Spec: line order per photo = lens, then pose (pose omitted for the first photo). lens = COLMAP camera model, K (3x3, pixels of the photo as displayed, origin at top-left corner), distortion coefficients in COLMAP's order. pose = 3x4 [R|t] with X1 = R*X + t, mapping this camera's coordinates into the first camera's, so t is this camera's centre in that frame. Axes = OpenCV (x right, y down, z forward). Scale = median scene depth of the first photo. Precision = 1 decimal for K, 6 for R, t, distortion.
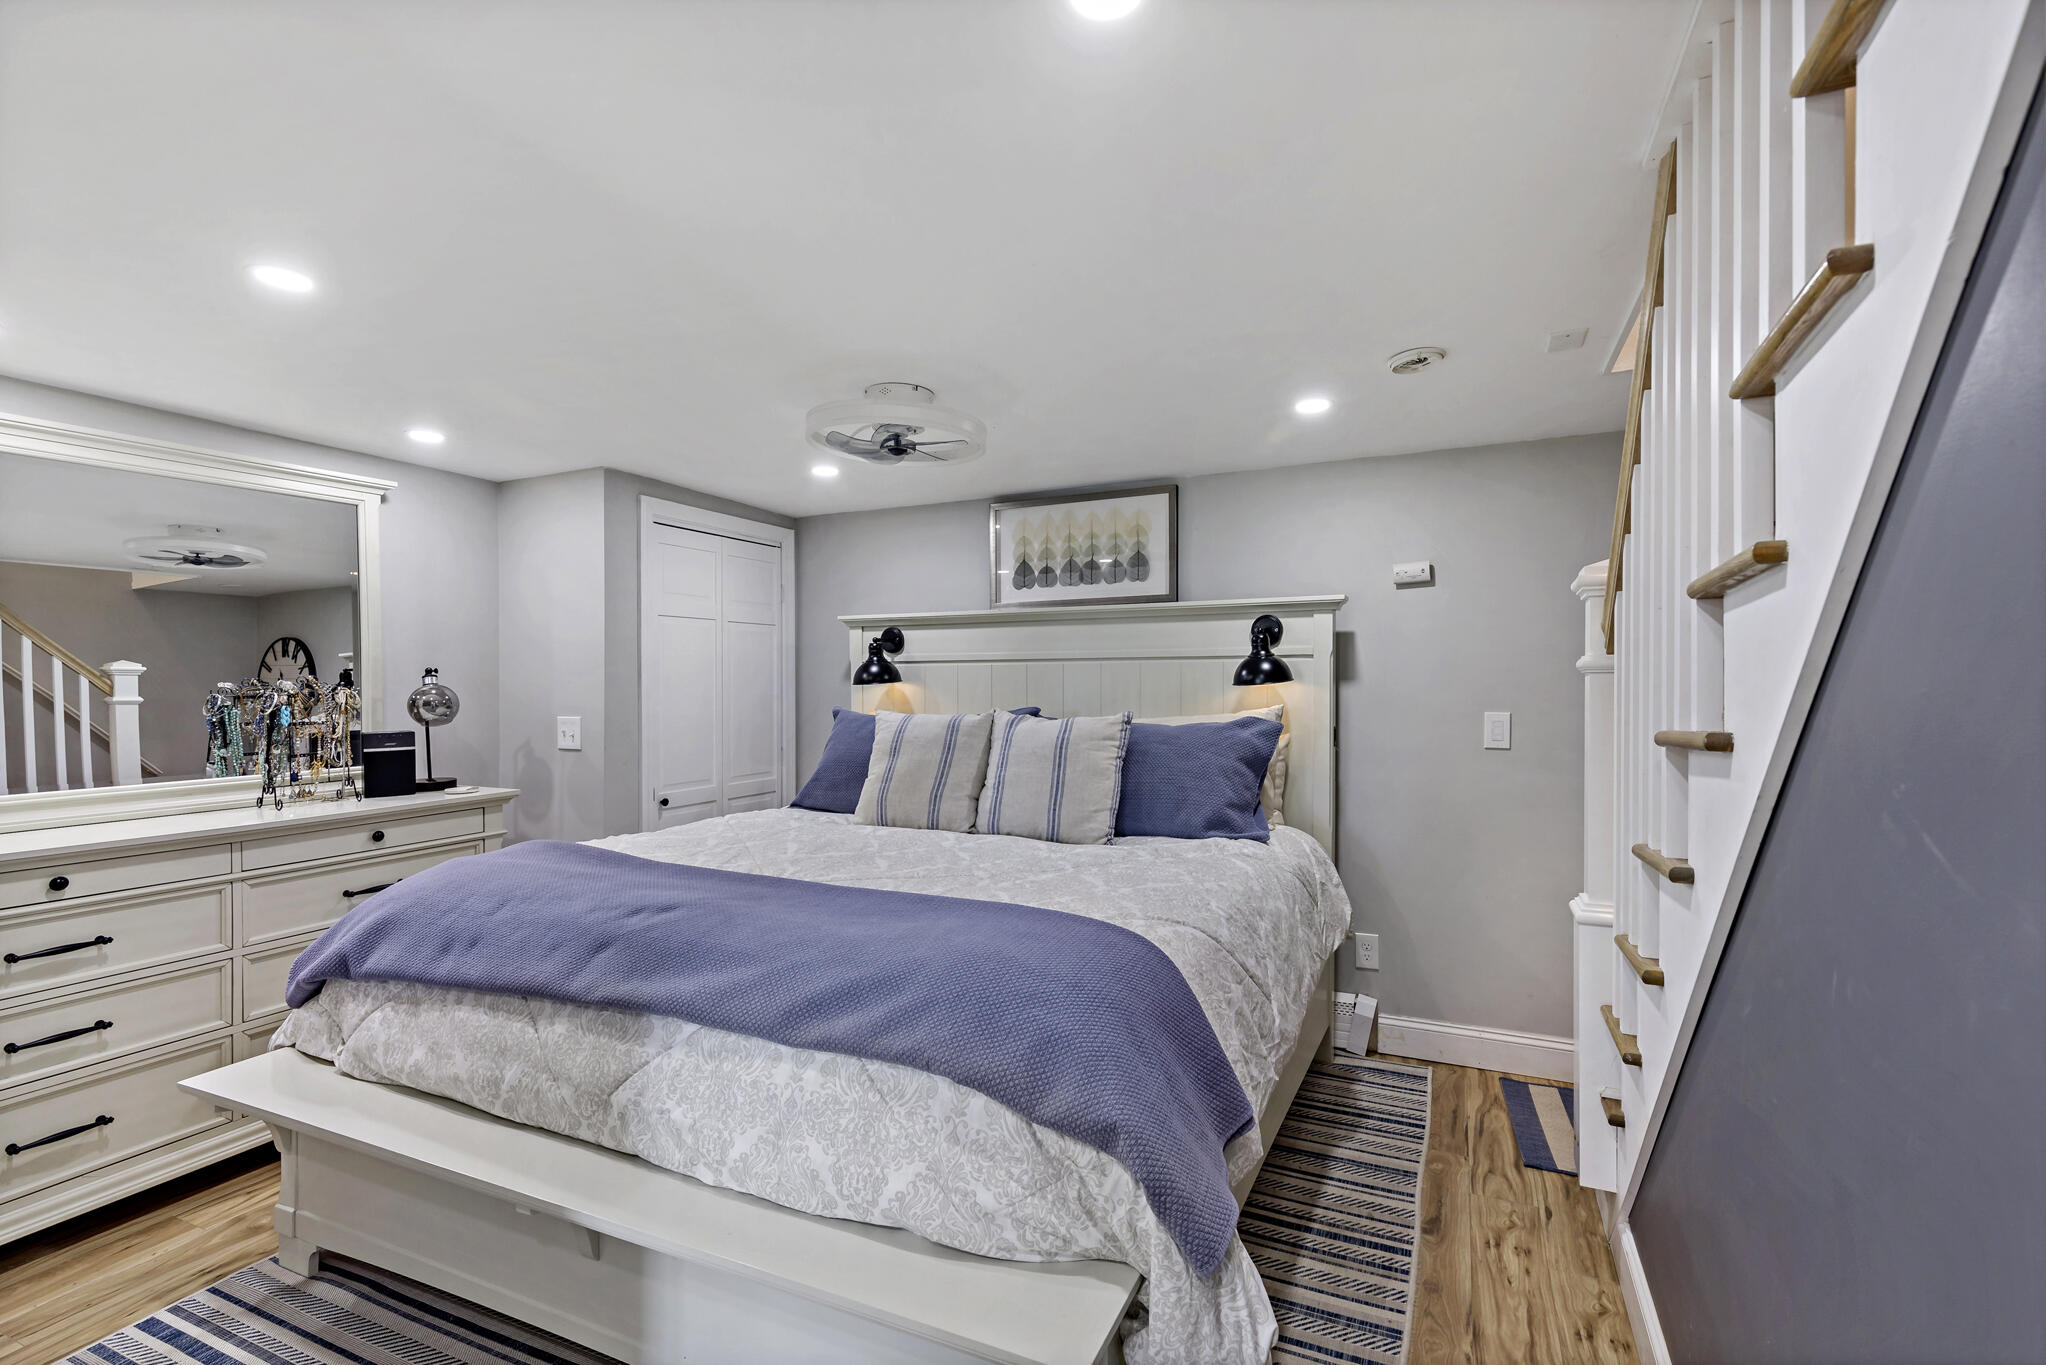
lens RADIAL K [[930.8, 0, 1029.0], [0, 930.8, 689.8], [0, 0, 1]] dist [0.000457, 0.000488]
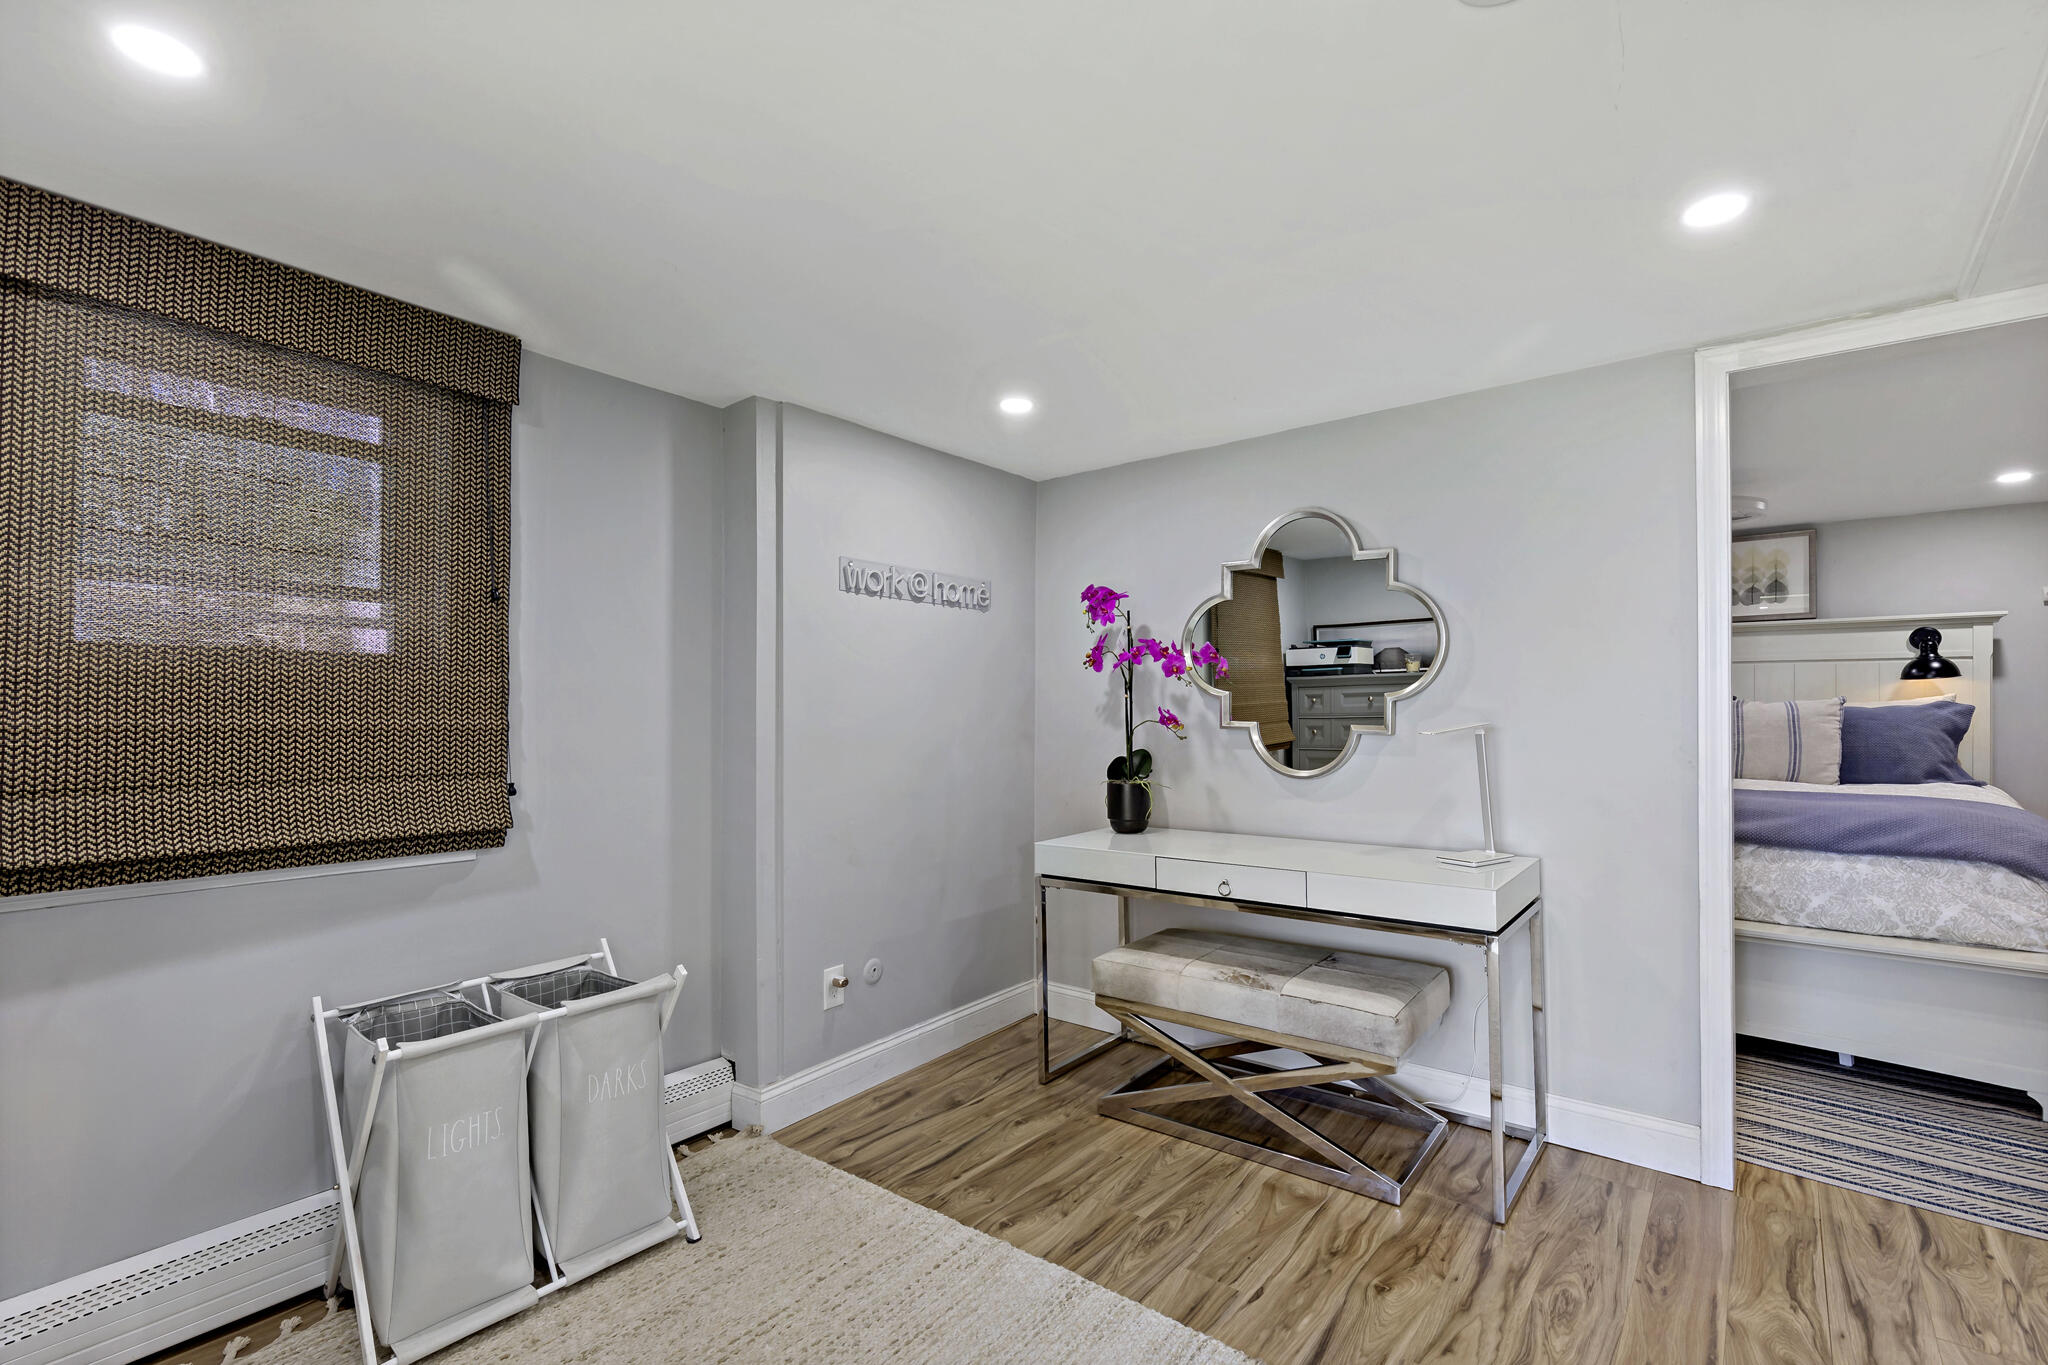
lens RADIAL K [[931.7, 0, 1025.2], [0, 931.7, 710.5], [0, 0, 1]] dist [0.000457, 0.000488]
pose [[0.969341, 0.004930, -0.245670, -0.746996], [-0.005265, 0.999986, -0.000707, 0.052055], [0.245663, 0.001979, 0.969353, -0.674703]]
